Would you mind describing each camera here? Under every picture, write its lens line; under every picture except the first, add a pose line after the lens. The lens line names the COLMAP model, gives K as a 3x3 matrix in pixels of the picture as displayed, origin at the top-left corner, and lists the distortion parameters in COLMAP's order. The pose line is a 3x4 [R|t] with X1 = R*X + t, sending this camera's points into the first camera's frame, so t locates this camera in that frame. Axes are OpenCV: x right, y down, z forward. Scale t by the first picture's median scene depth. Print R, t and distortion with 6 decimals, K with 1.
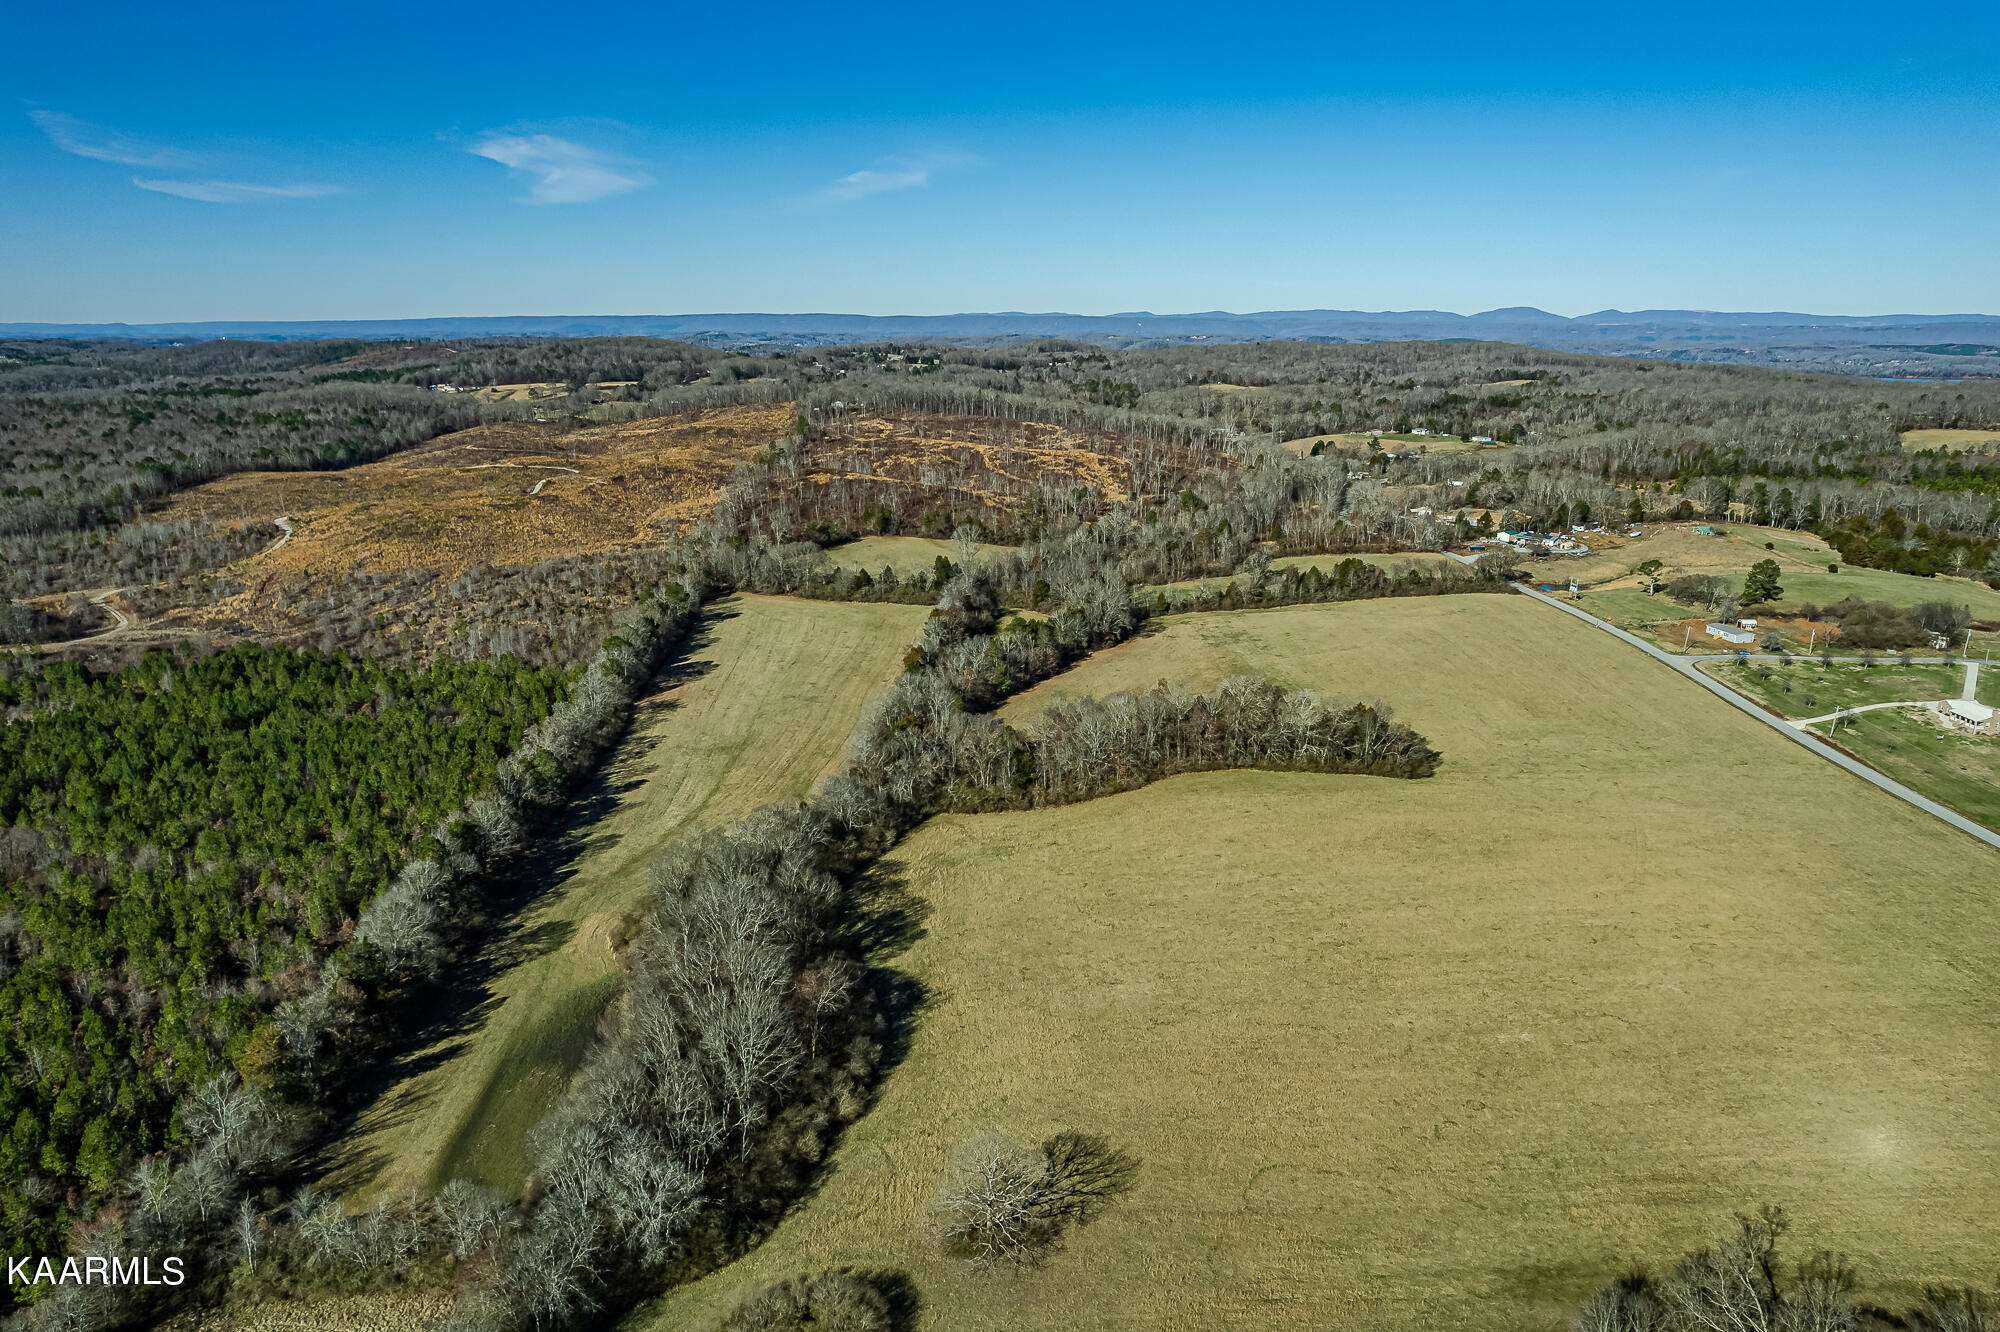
lens RADIAL K [[1282.0, 0, 993.9], [0, 1282.0, 663.0], [0, 0, 1]] dist [-0.071792, 0.063936]
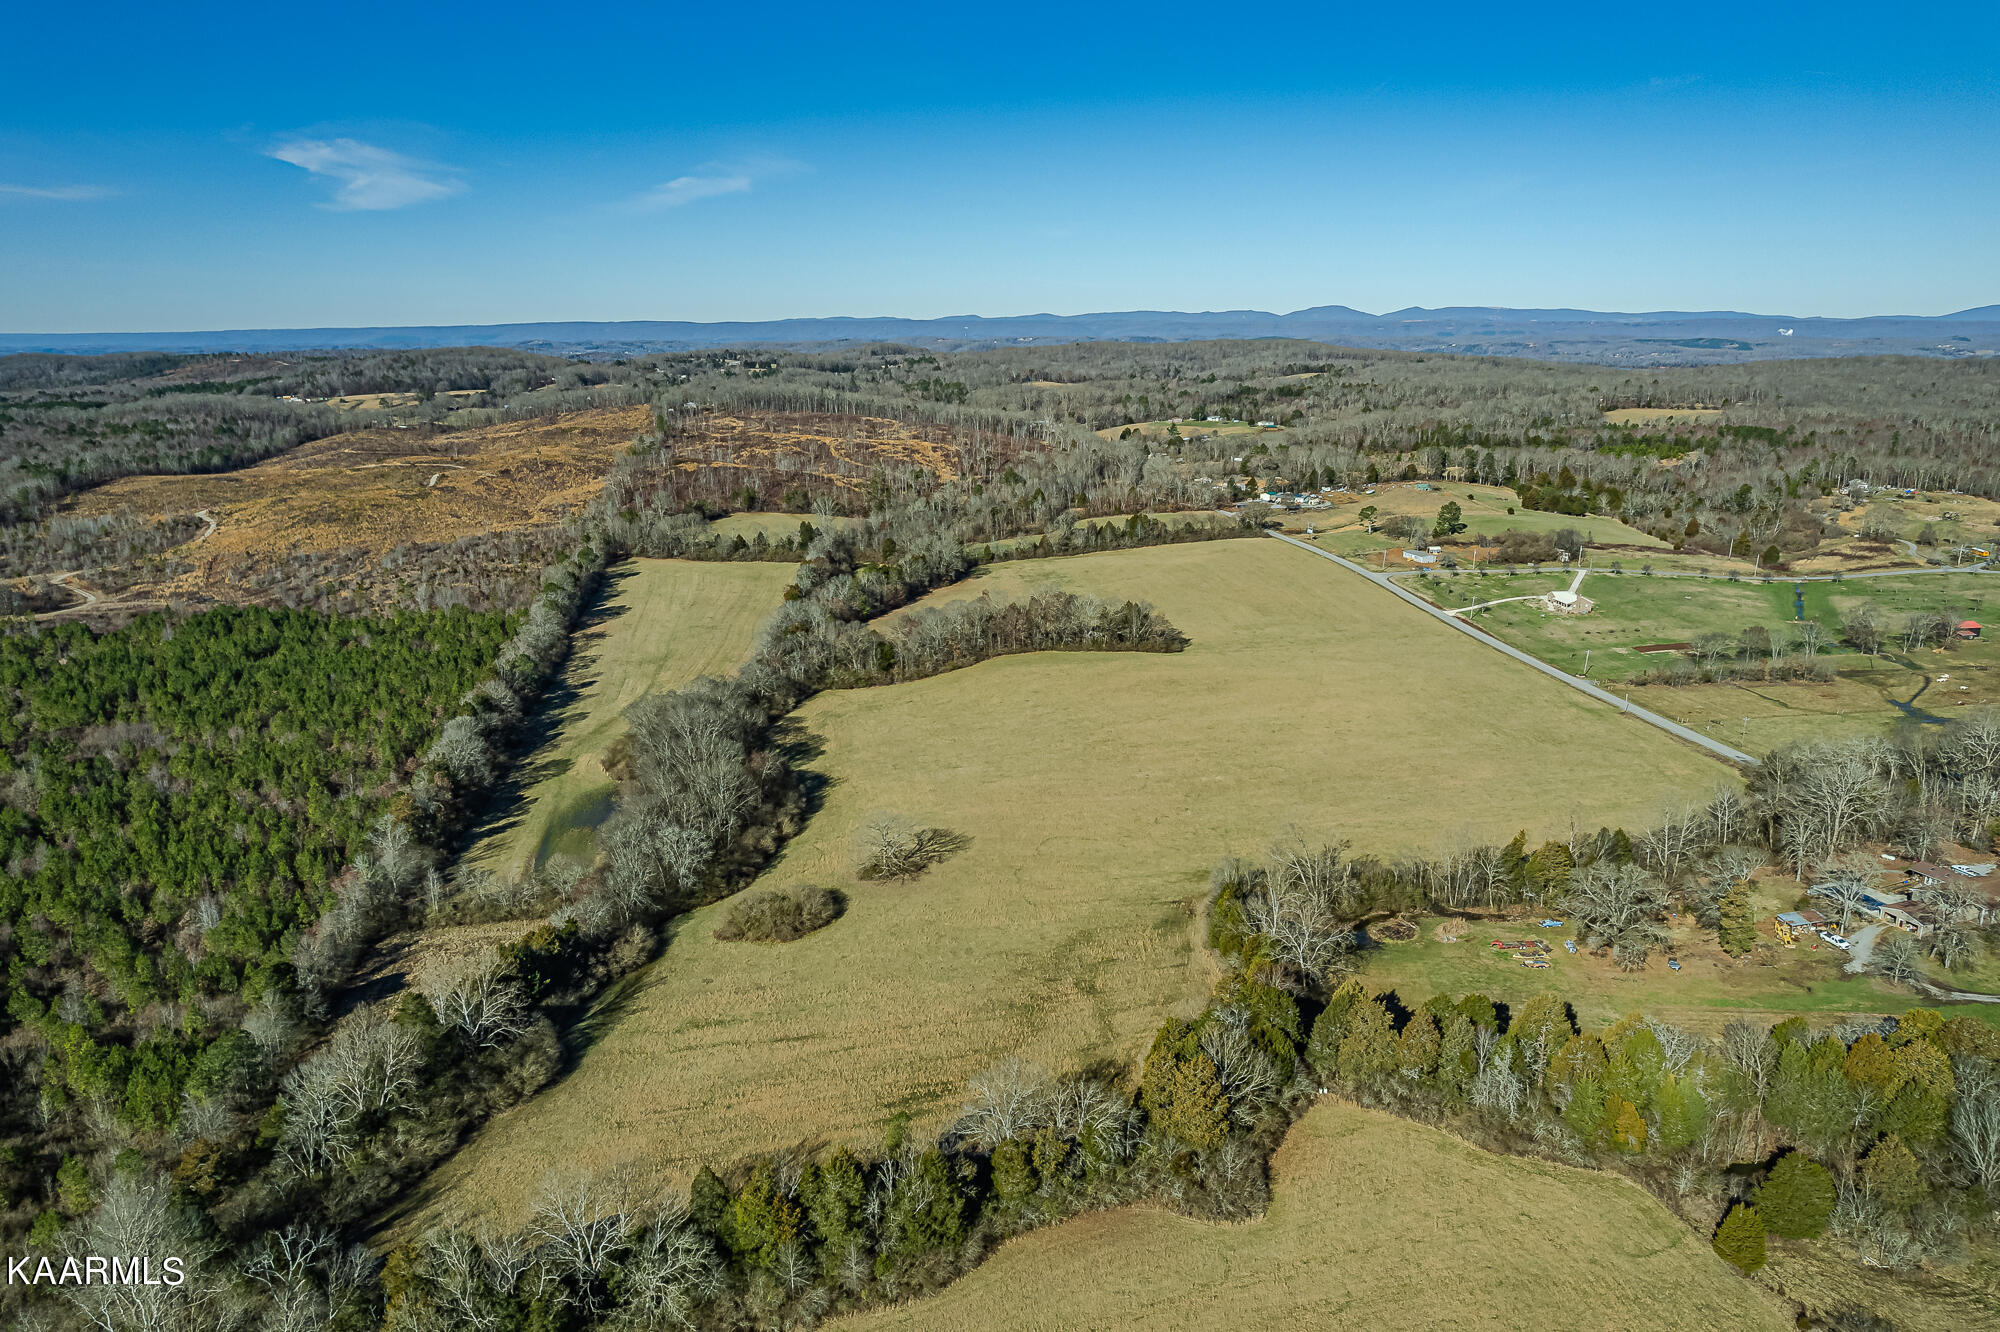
lens RADIAL K [[1282.0, 0, 985.4], [0, 1282.0, 657.8], [0, 0, 1]] dist [-0.071792, 0.063936]
pose [[0.992383, -0.040622, 0.116302, -0.014640], [0.041412, 0.999133, -0.004380, 0.047053], [-0.116023, 0.009163, 0.993204, -0.178346]]
